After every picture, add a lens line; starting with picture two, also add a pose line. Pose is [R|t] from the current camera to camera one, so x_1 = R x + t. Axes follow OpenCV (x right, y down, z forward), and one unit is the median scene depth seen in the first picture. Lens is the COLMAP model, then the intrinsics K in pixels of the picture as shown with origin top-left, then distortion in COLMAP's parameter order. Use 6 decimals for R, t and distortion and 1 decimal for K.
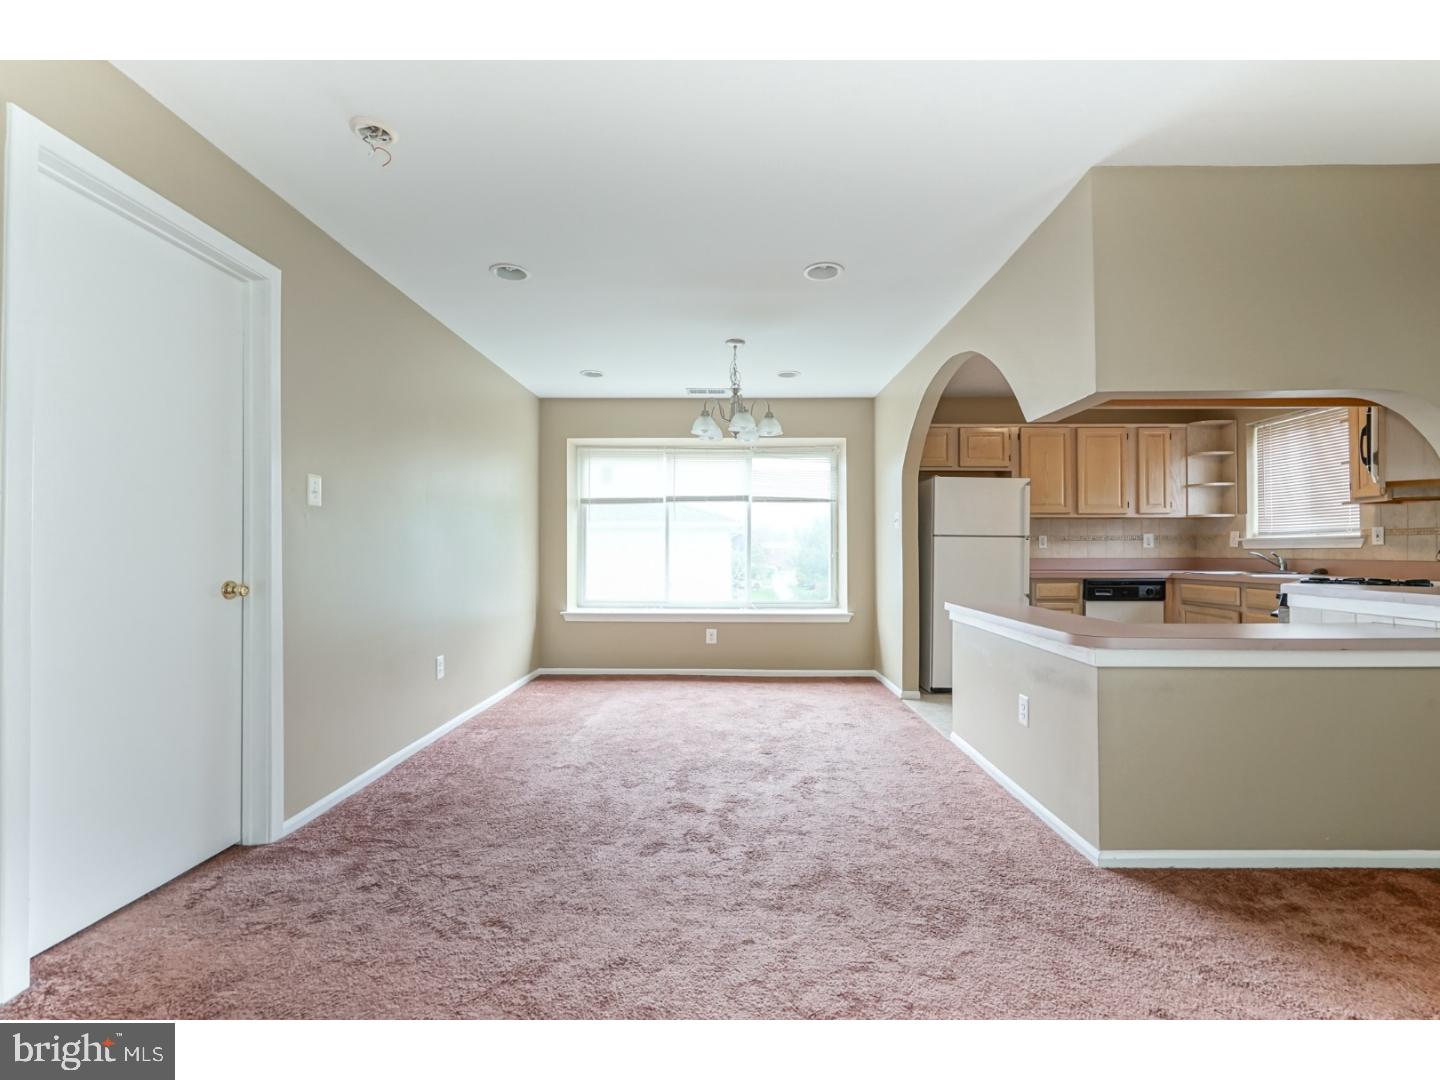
lens RADIAL K [[648.6, 0, 726.0], [0, 648.6, 546.3], [0, 0, 1]] dist [-0.005029, 0.003878]
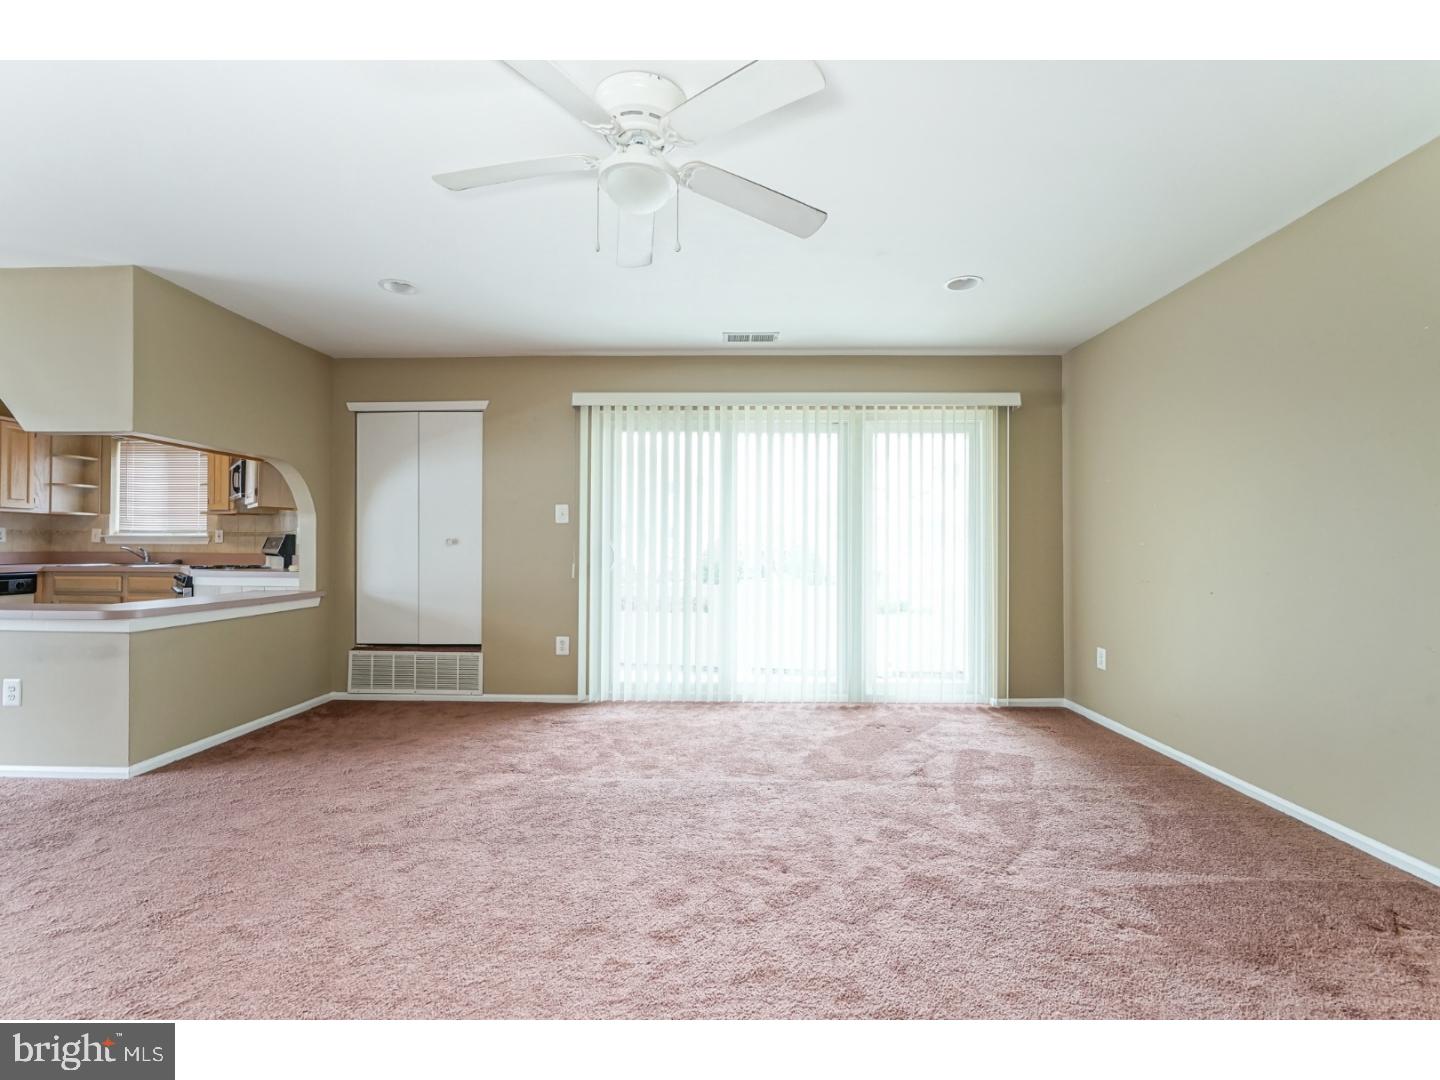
lens RADIAL K [[651.3, 0, 714.7], [0, 651.3, 541.1], [0, 0, 1]] dist [-0.001417, 0.000534]
pose [[0.021357, 0.012081, 0.999699, -0.348772], [-0.014796, 0.999821, -0.011766, -0.003762], [-0.999662, -0.014540, 0.021532, -0.116031]]
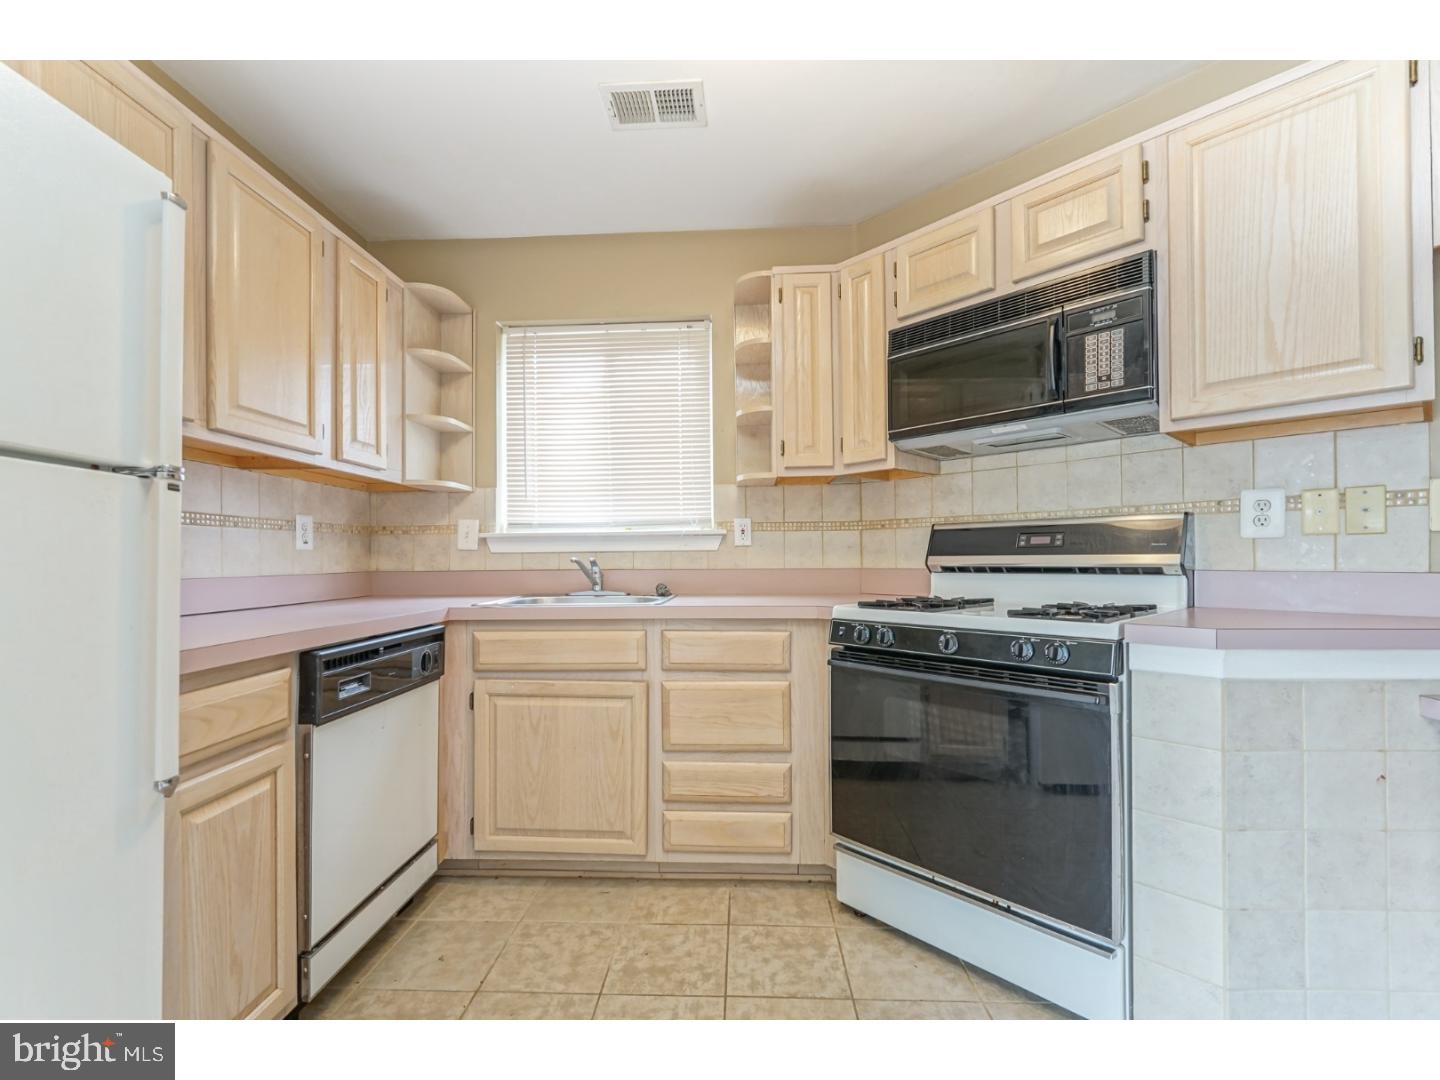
lens RADIAL K [[667.8, 0, 701.7], [0, 667.8, 551.0], [0, 0, 1]] dist [-0.000757, 0.000323]
pose [[0.048945, 0.014554, 0.998695, 0.268912], [-0.000244, 0.999894, -0.014559, 0.010618], [-0.998801, 0.000469, 0.048944, 0.817804]]
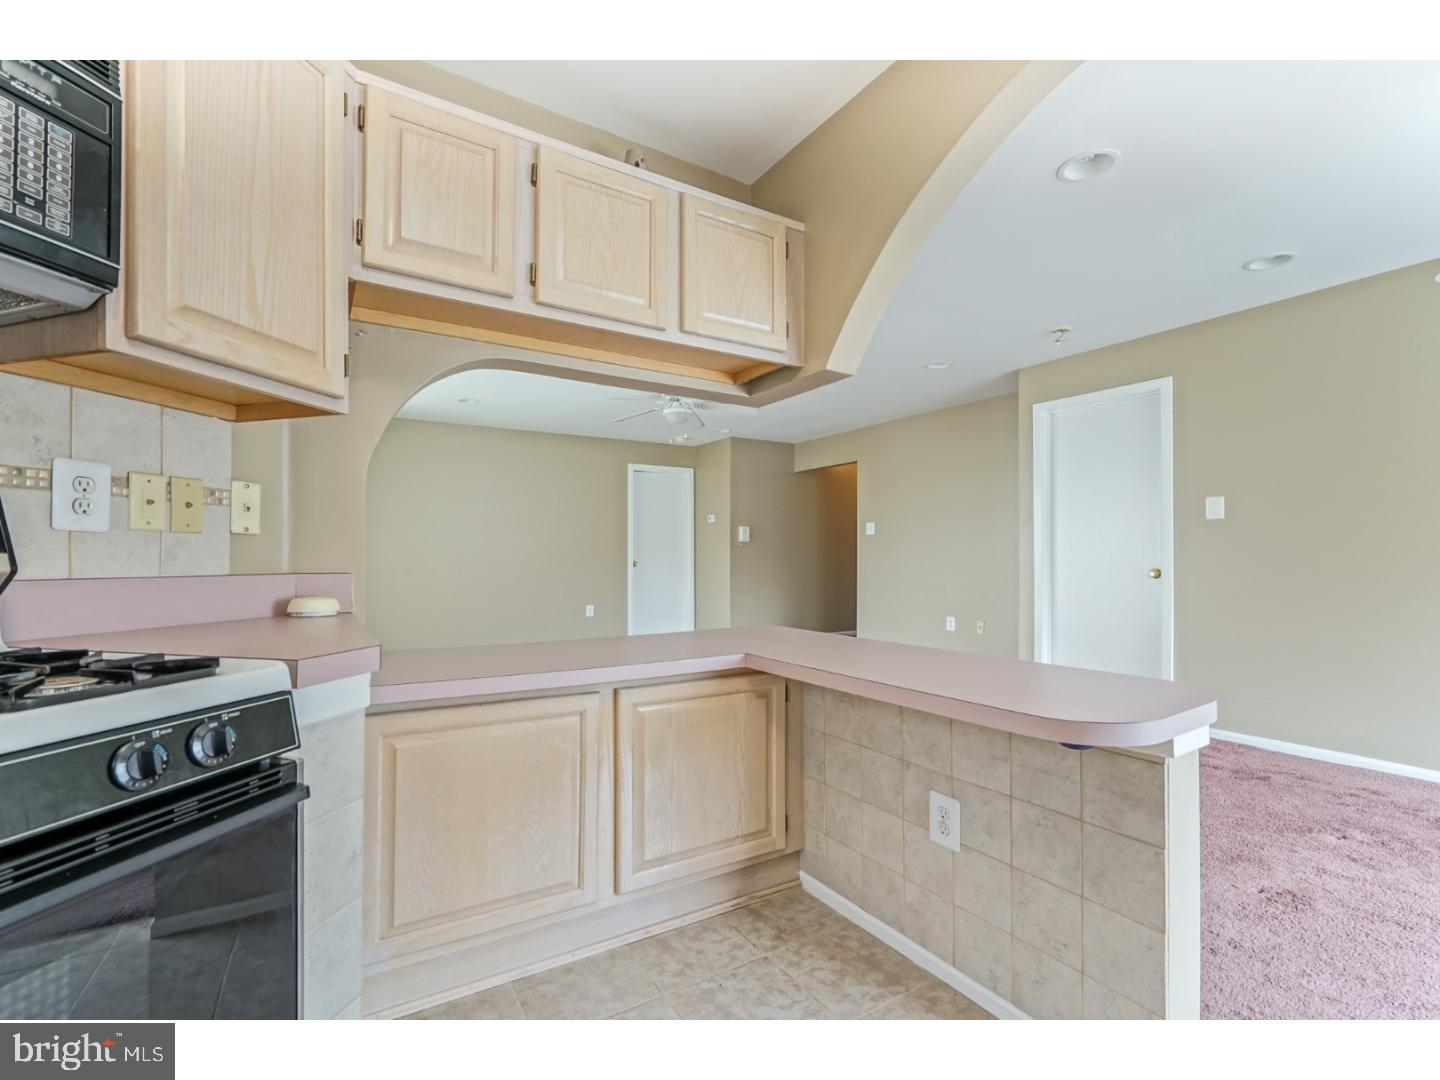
lens RADIAL K [[649.7, 0, 717.9], [0, 649.7, 552.9], [0, 0, 1]] dist [-0.002193, 0.000880]
pose [[-0.841190, -0.001557, -0.540738, 0.569556], [0.005283, 0.999924, -0.011096, 0.010363], [0.540714, -0.012191, -0.841118, 0.865050]]
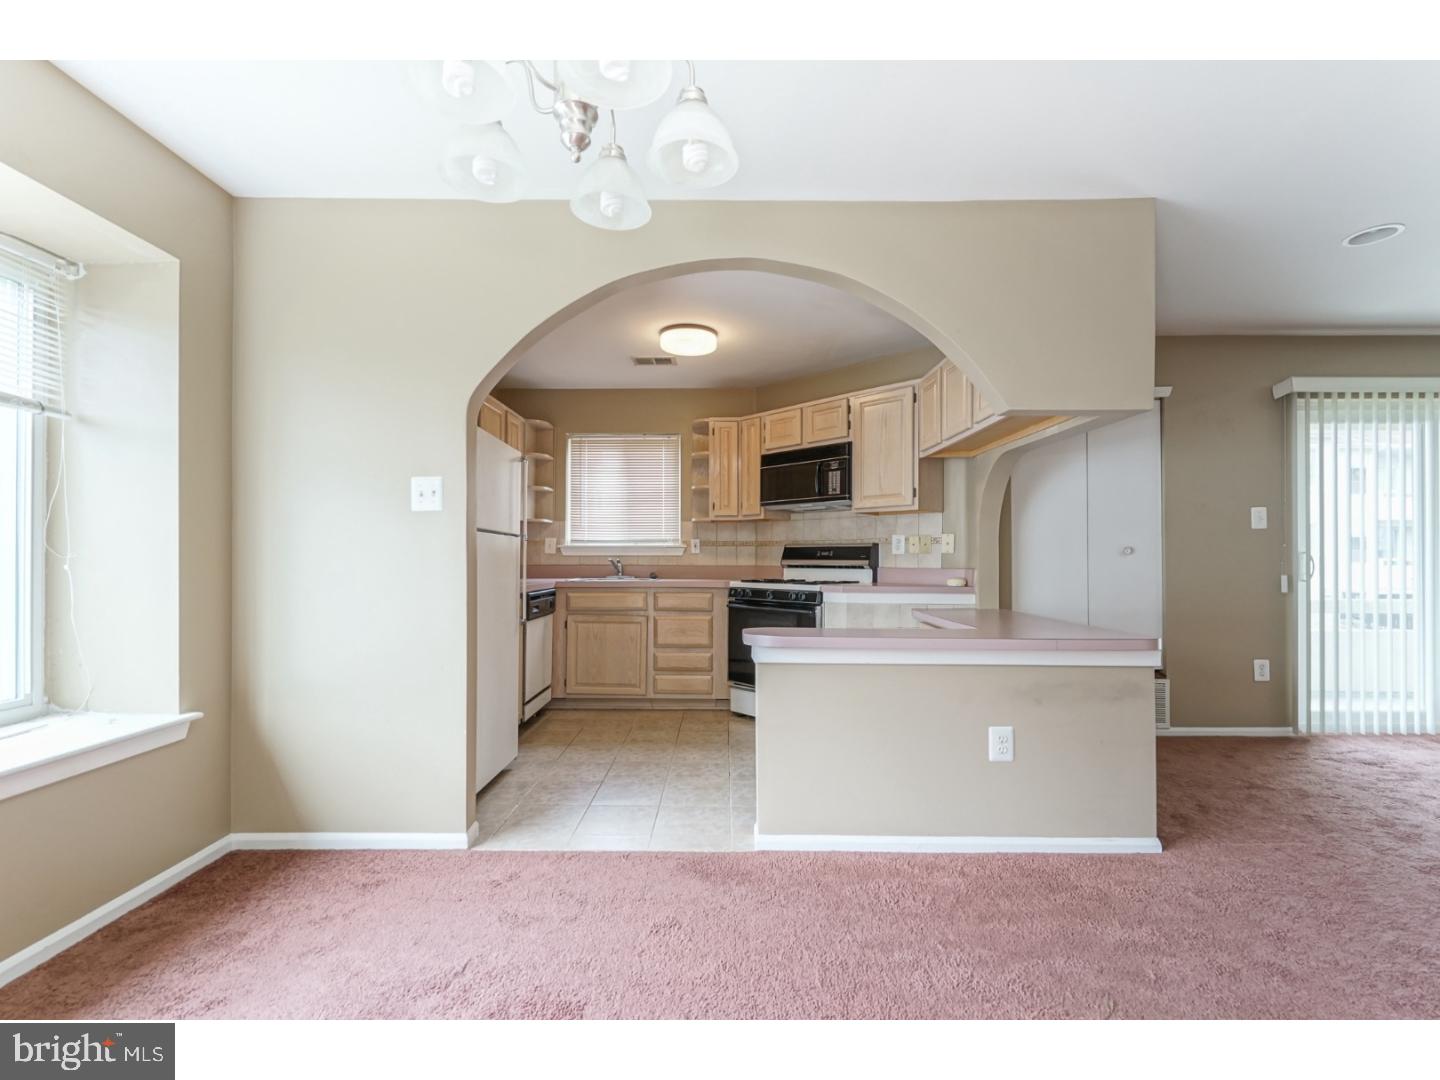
lens RADIAL K [[665.2, 0, 721.6], [0, 665.2, 553.9], [0, 0, 1]] dist [0.000433, 0.000747]
pose [[-0.009377, 0.008586, 0.999919, -0.238289], [-0.010580, 0.999906, -0.008685, 0.007848], [-0.999900, -0.010661, -0.009285, 0.778989]]
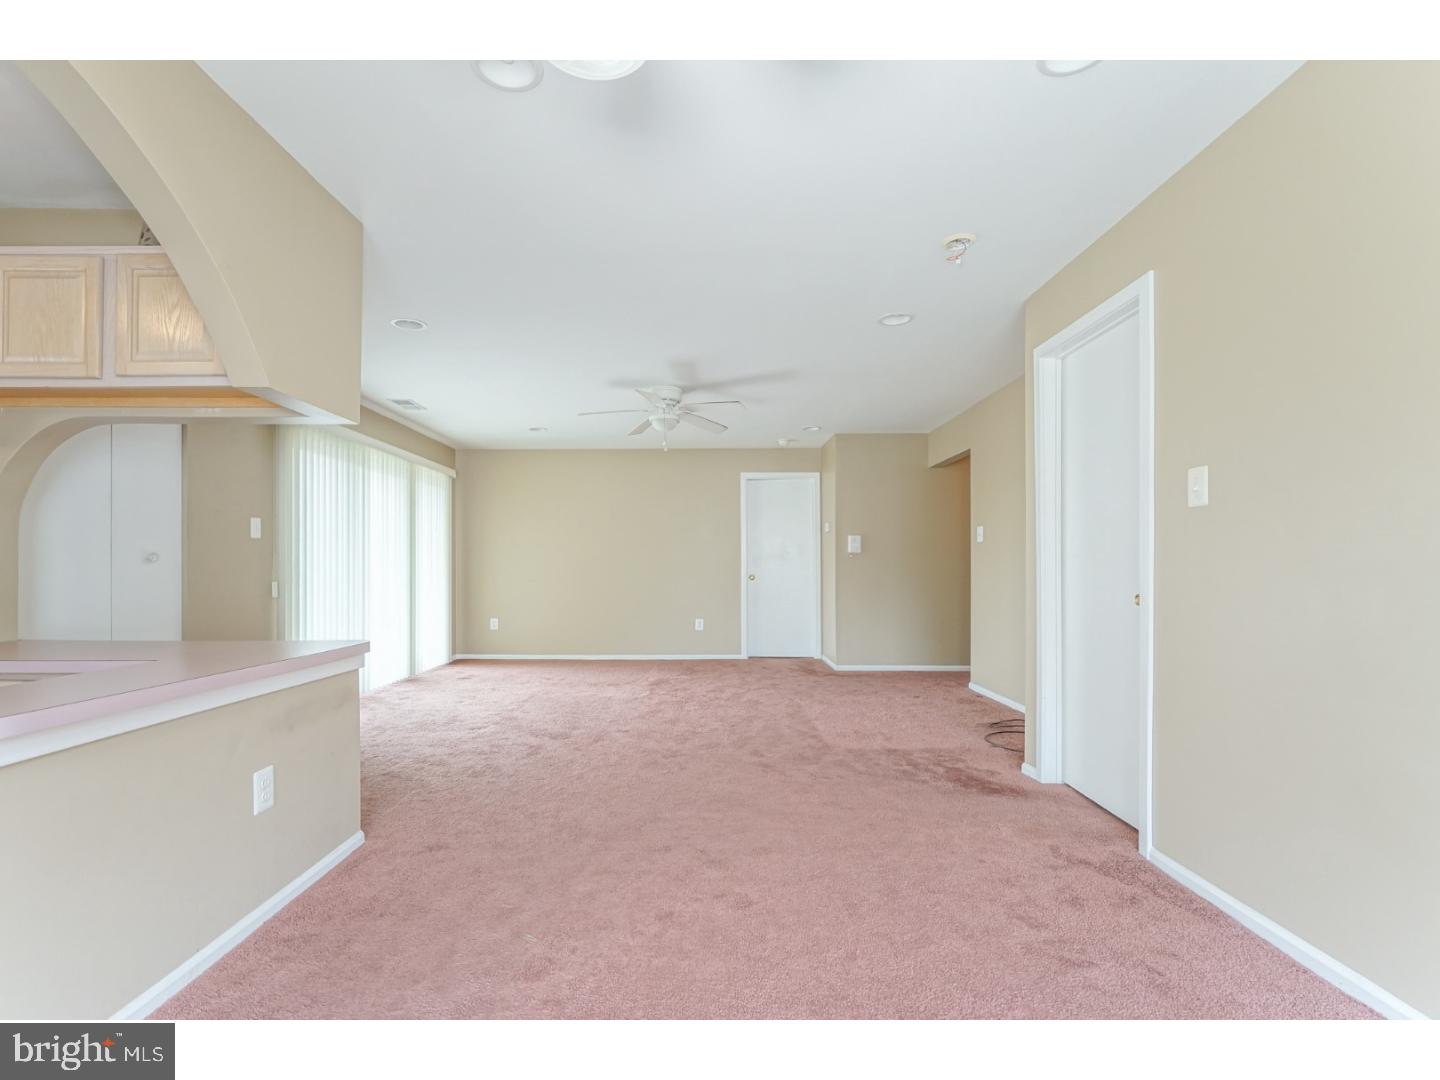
lens RADIAL K [[671.1, 0, 713.1], [0, 671.1, 565.2], [0, 0, 1]] dist [-0.017376, 0.000165]
pose [[-0.999889, 0.002075, -0.014782, -0.011839], [0.002265, 0.999915, -0.012825, 0.010066], [0.014754, -0.012857, -0.999808, 0.983025]]
